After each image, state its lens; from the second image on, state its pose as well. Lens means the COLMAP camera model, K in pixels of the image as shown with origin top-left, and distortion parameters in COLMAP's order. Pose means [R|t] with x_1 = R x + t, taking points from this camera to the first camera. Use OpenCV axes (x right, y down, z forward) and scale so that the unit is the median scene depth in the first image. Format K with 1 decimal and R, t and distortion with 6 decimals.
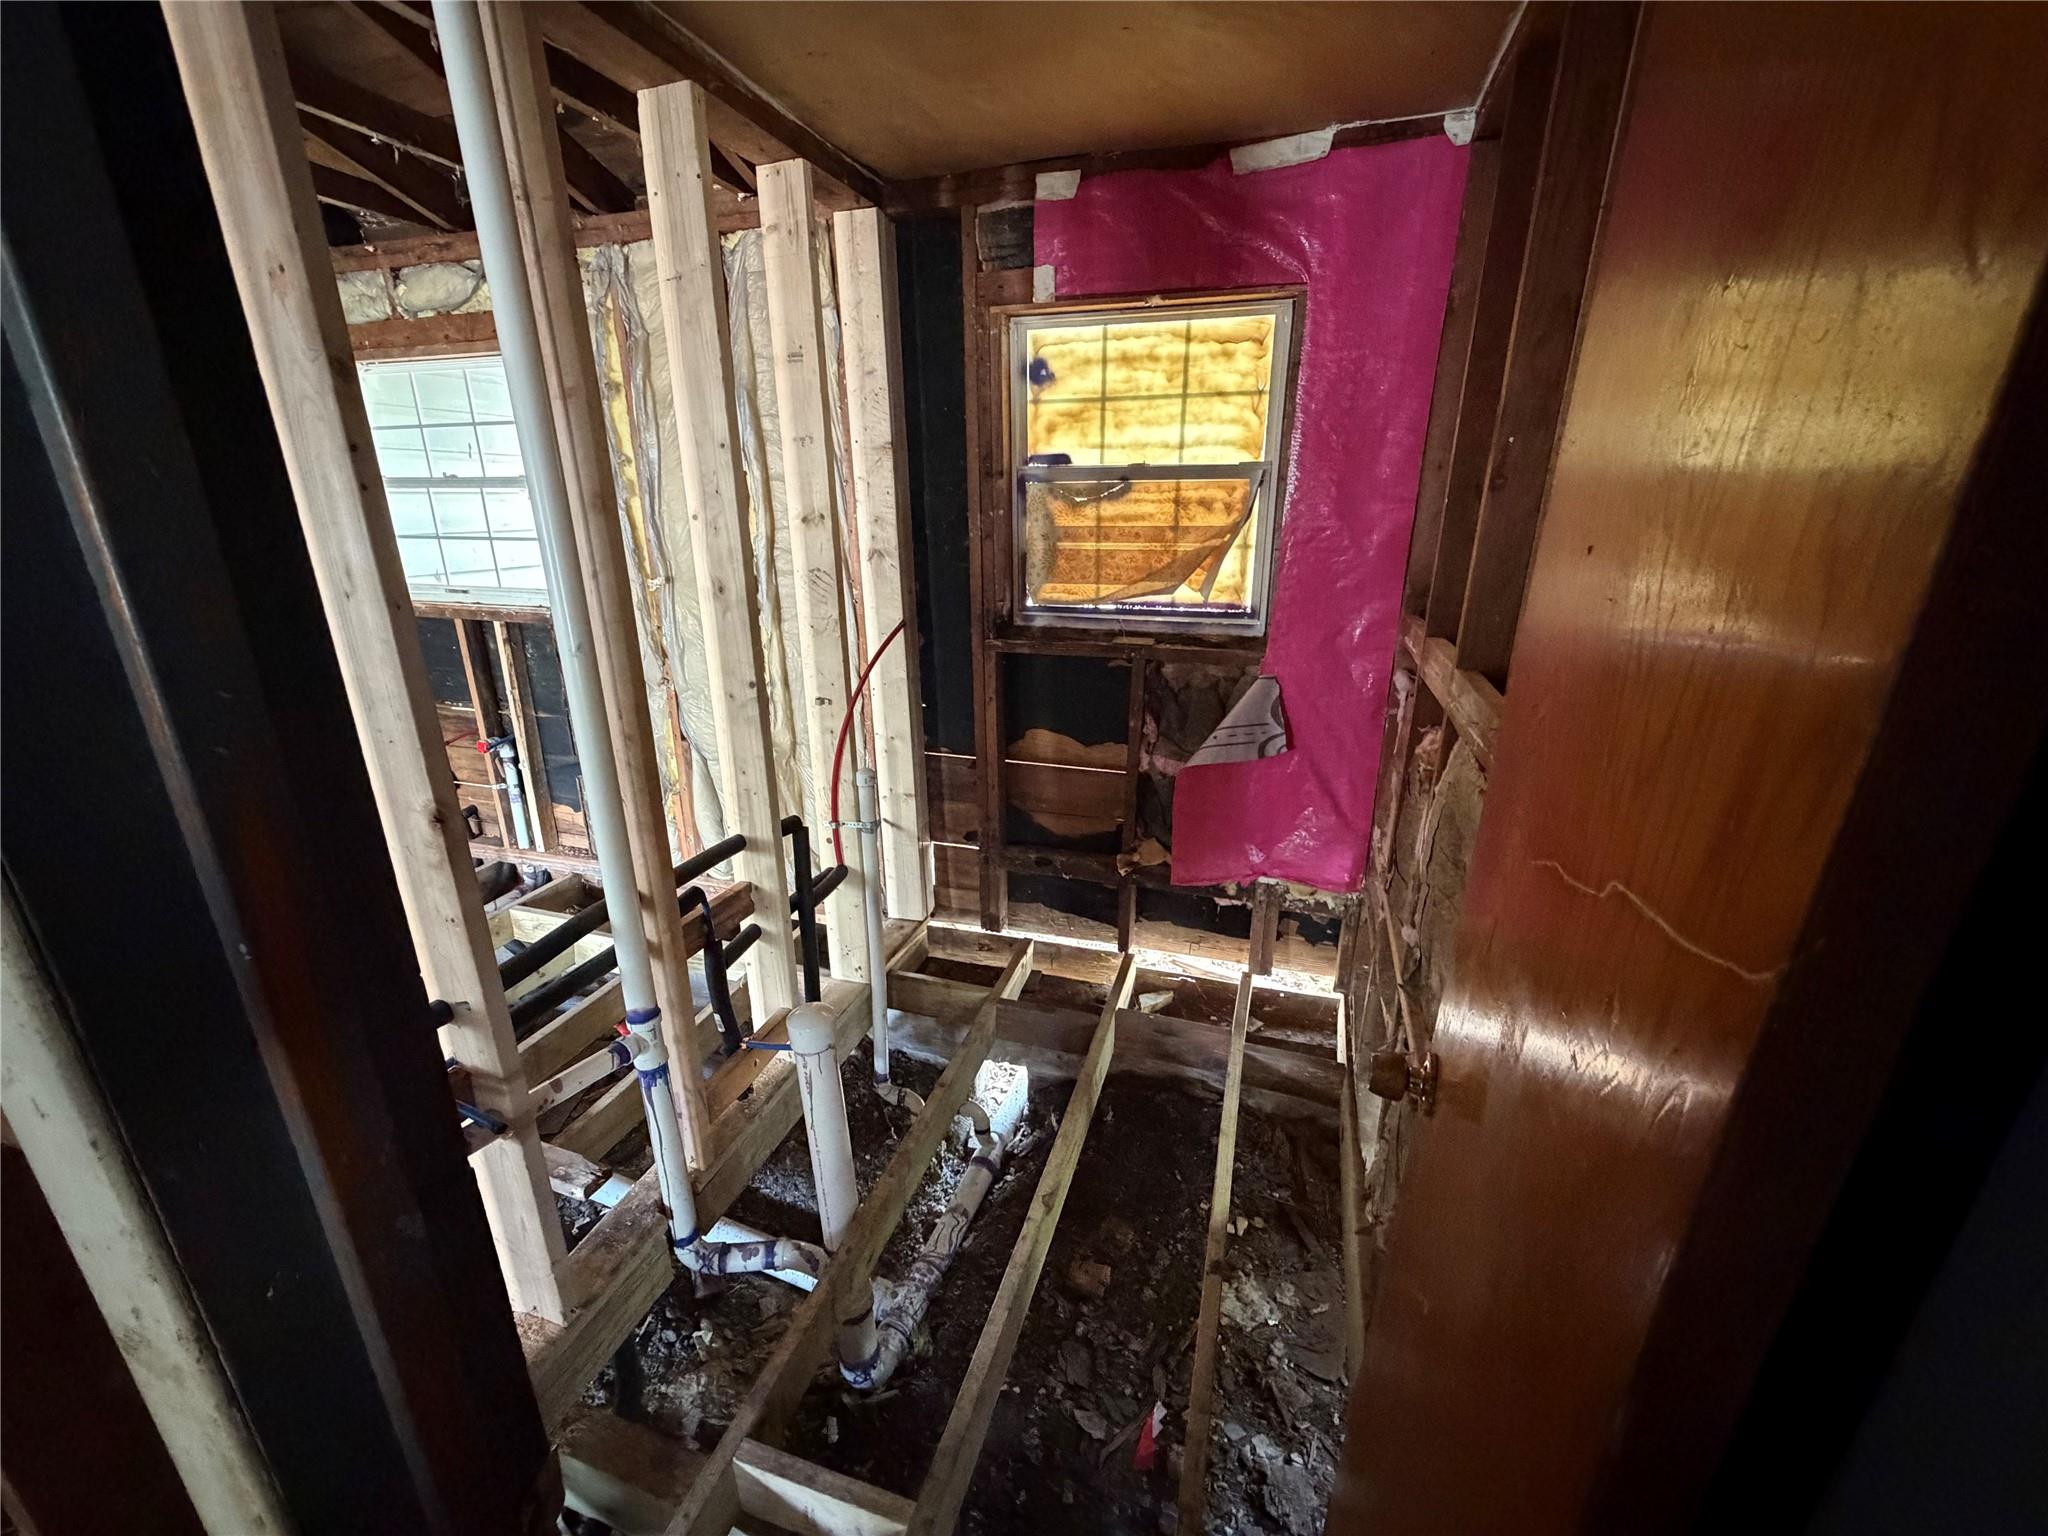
lens RADIAL K [[816.7, 0, 1025.2], [0, 816.7, 771.4], [0, 0, 1]] dist [0.000792, 0.000027]
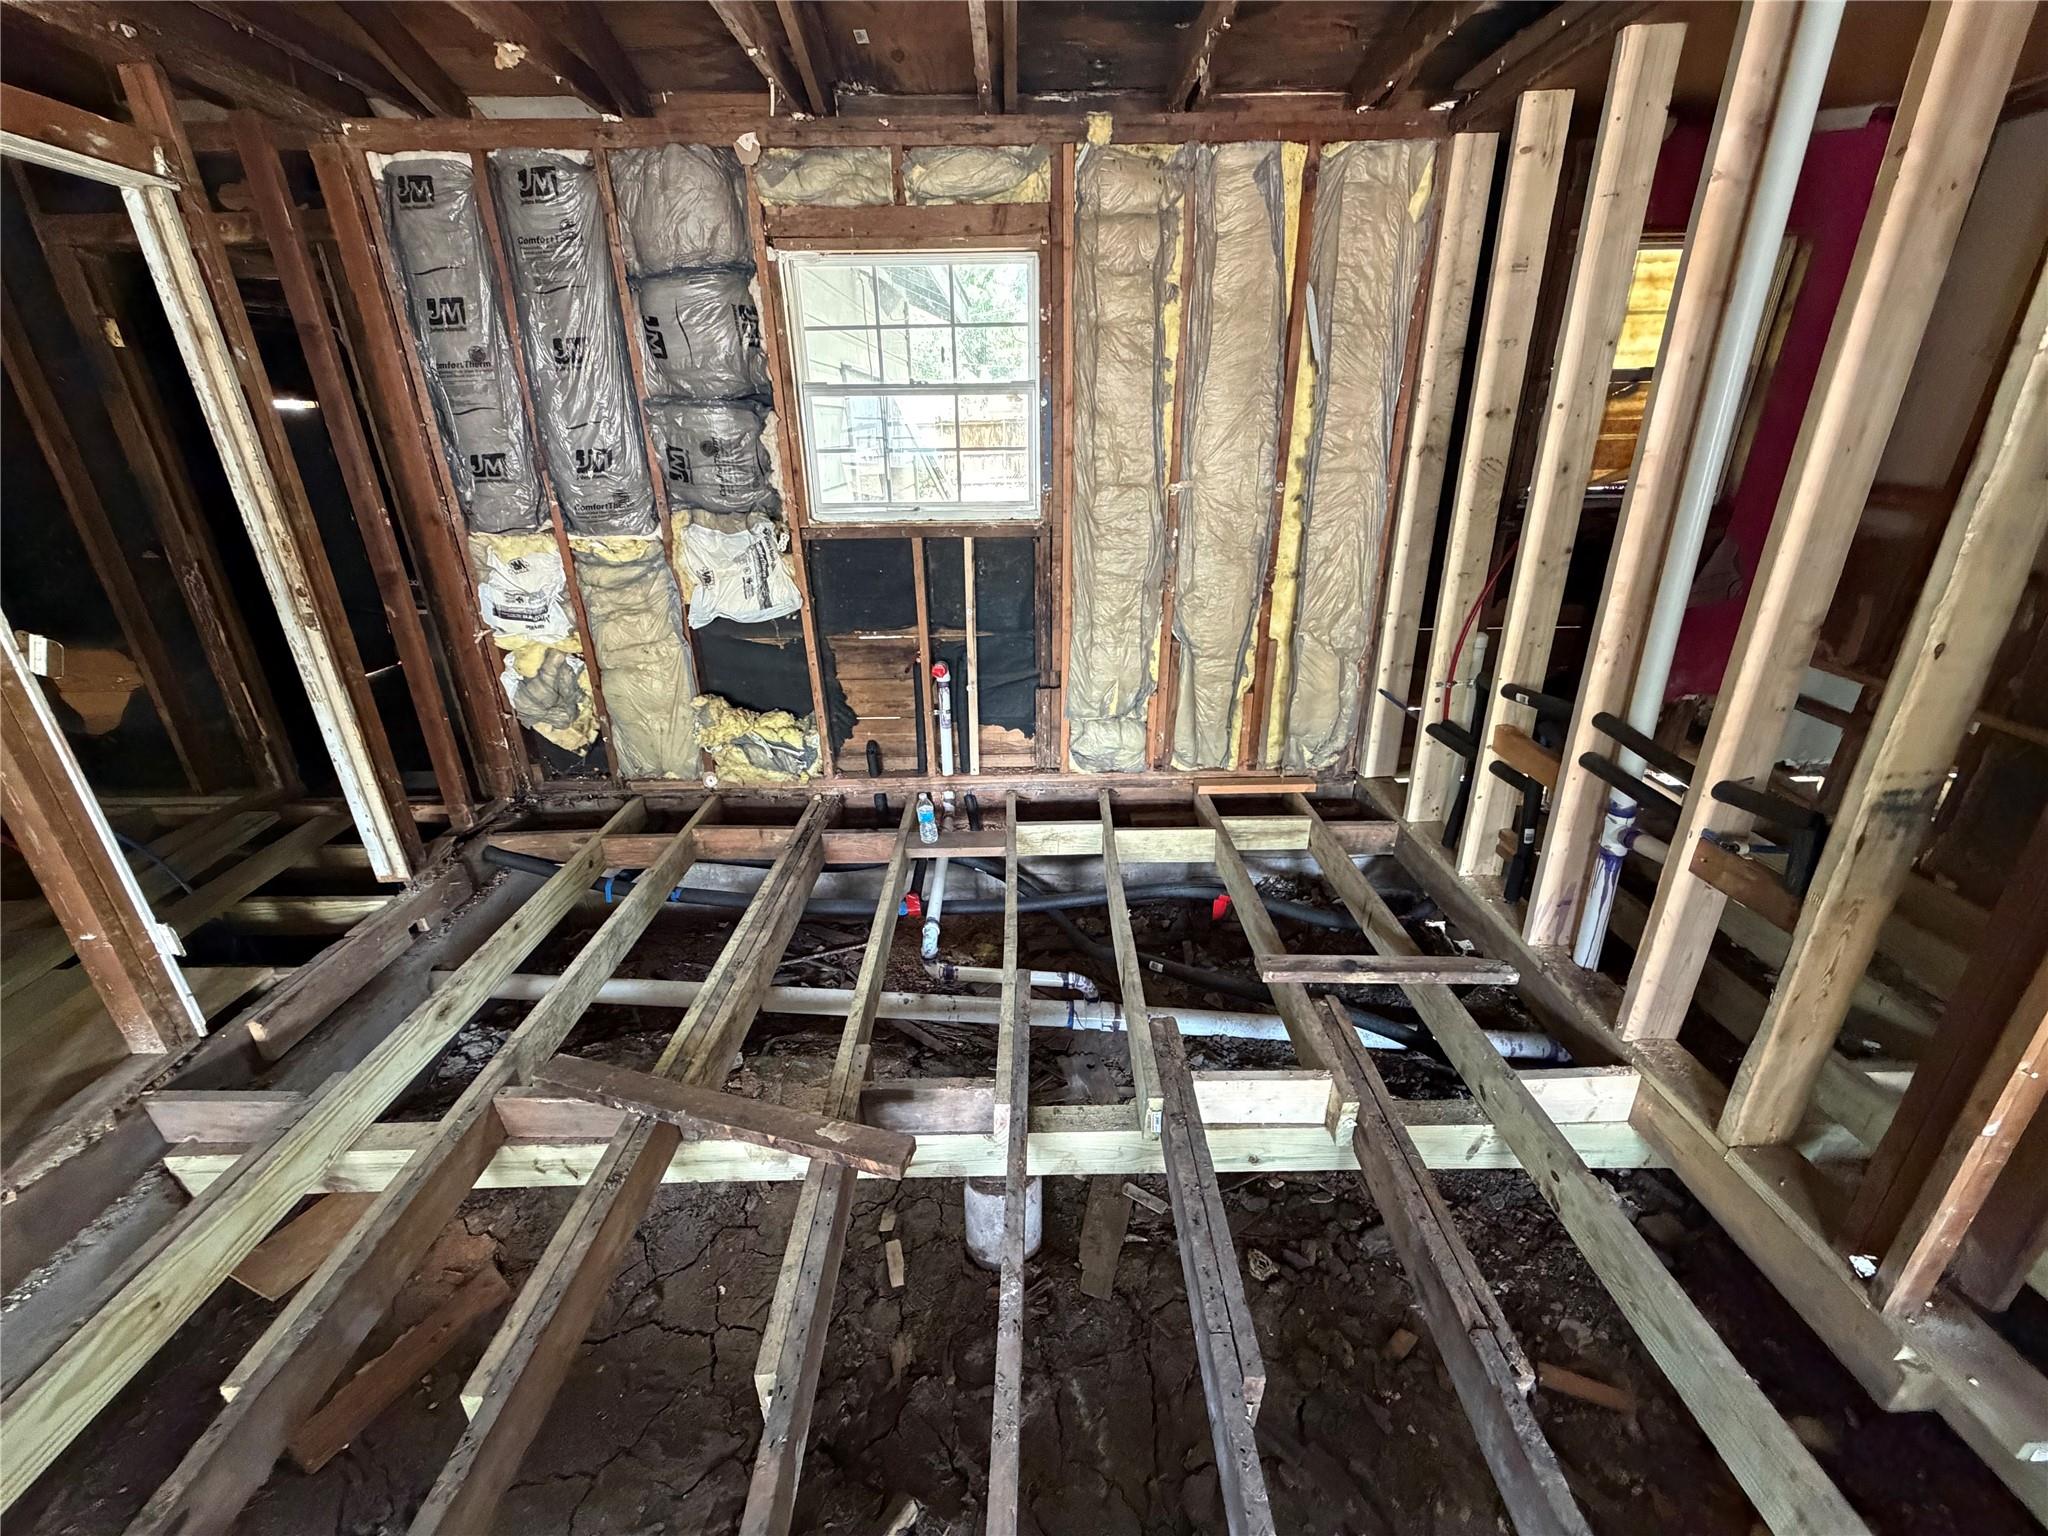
lens RADIAL K [[816.7, 0, 1022.1], [0, 816.7, 771.9], [0, 0, 1]] dist [0.000792, 0.000027]
pose [[0.951253, -0.131459, 0.278992, -1.140829], [0.109913, 0.989713, 0.091585, 0.013795], [-0.288162, -0.056456, 0.955916, 0.046844]]
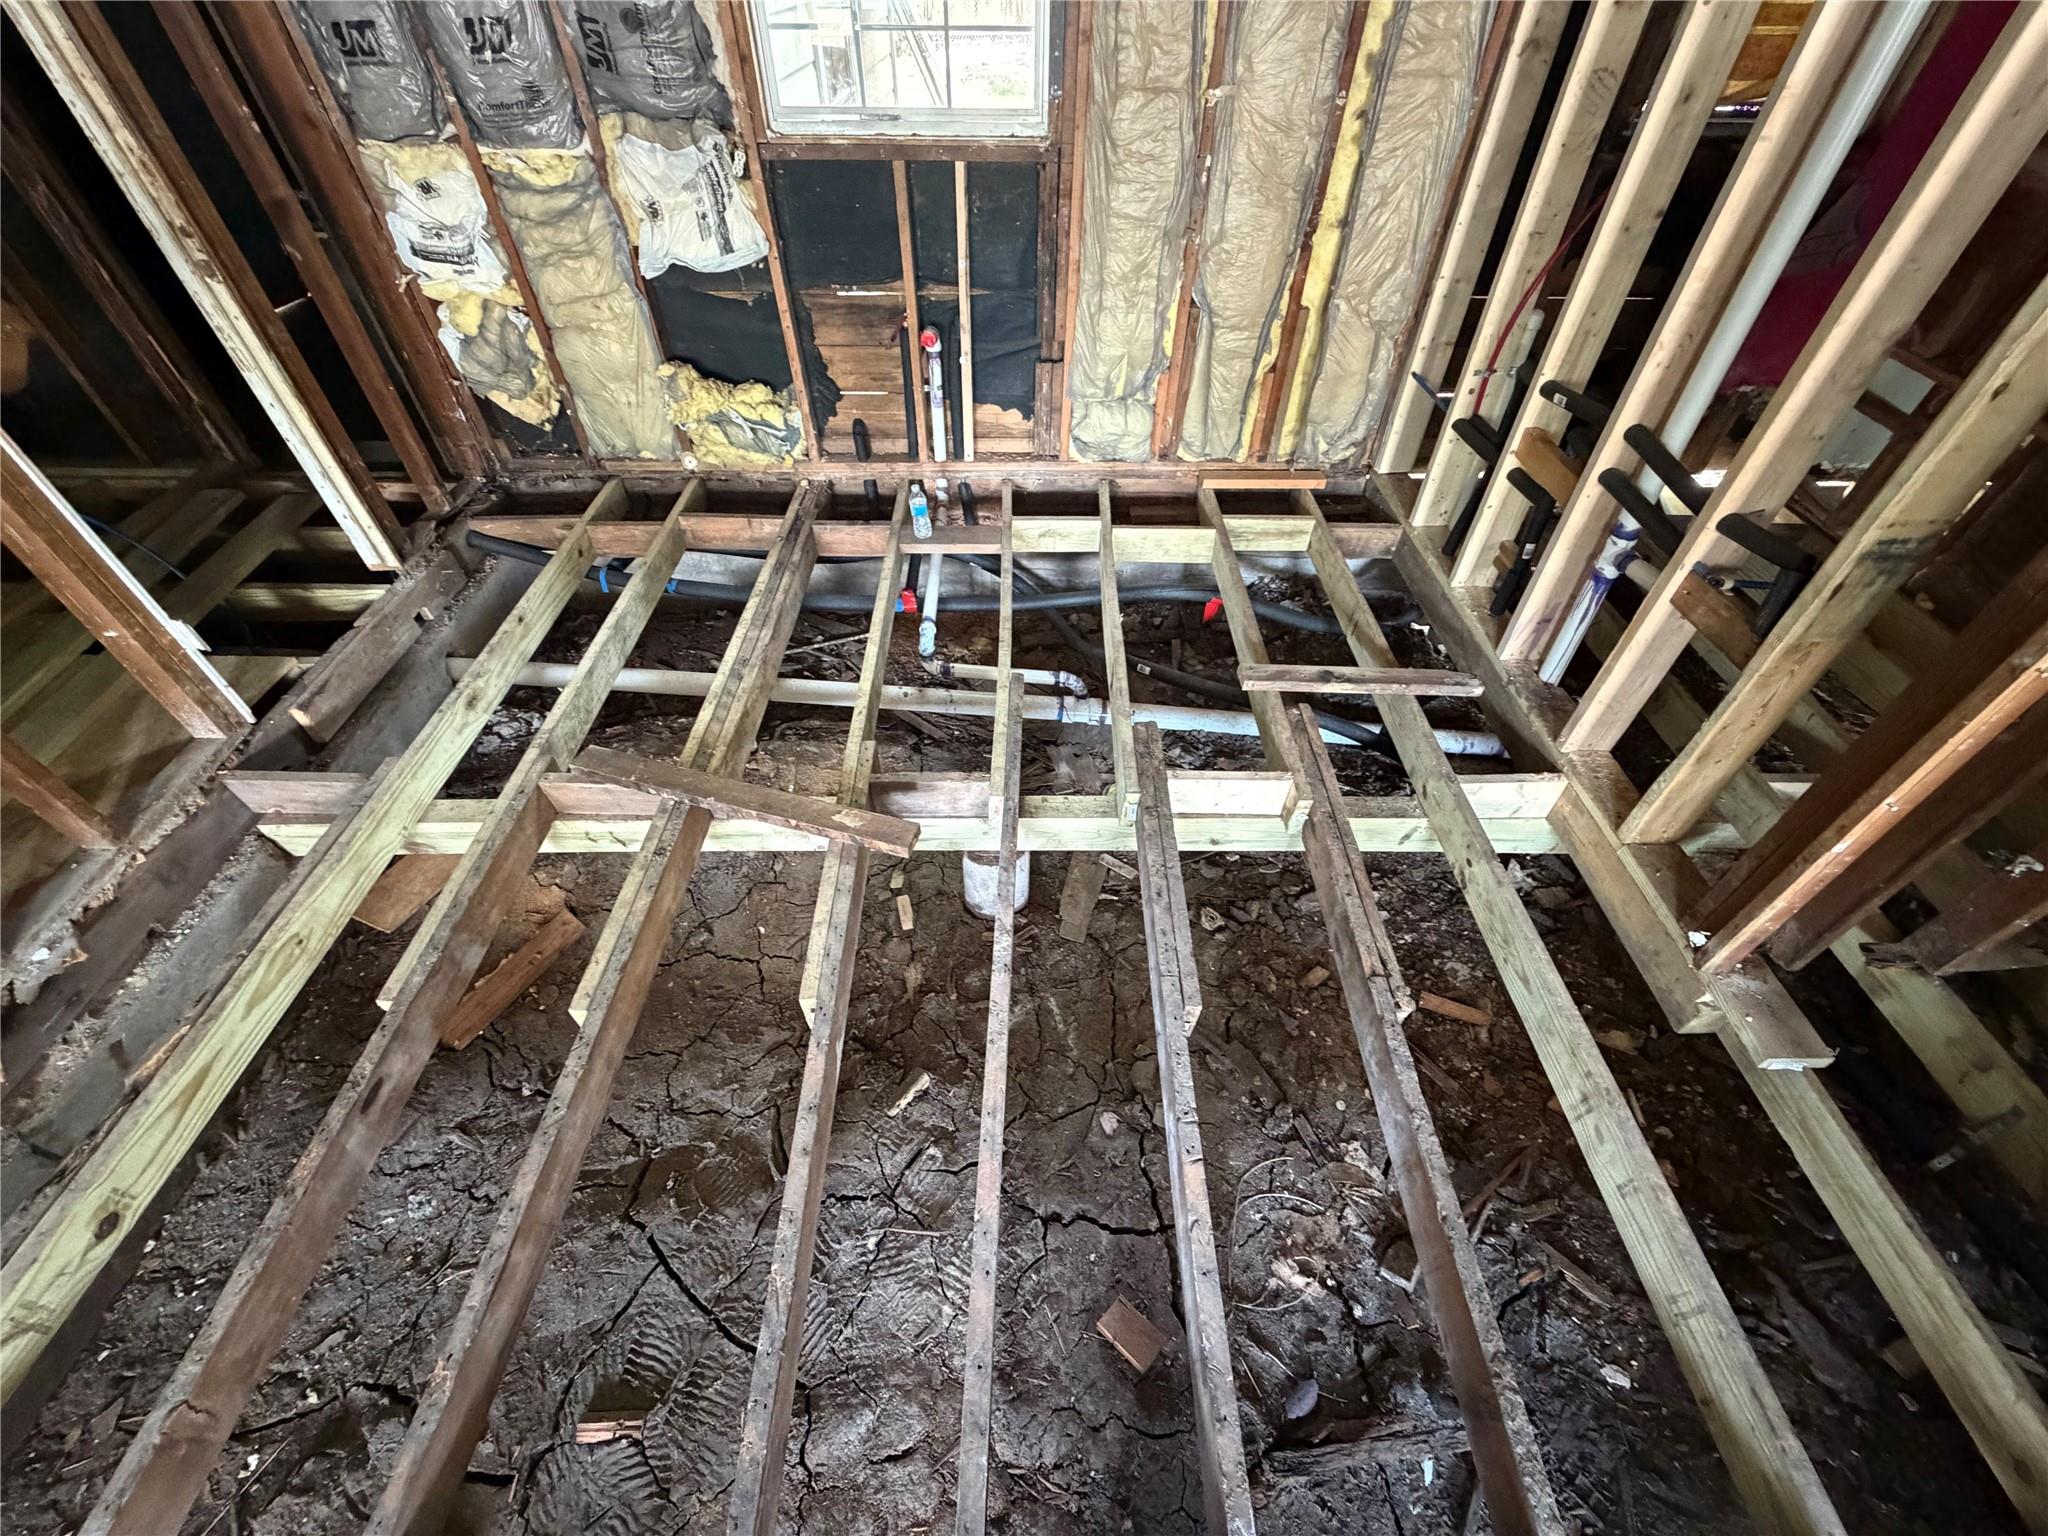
lens RADIAL K [[816.7, 0, 1021.7], [0, 816.7, 771.6], [0, 0, 1]] dist [0.000792, 0.000027]
pose [[0.952739, -0.212849, 0.216759, -1.141139], [0.089366, 0.878309, 0.469666, -0.034092], [-0.290350, -0.428098, 0.855821, 0.034176]]
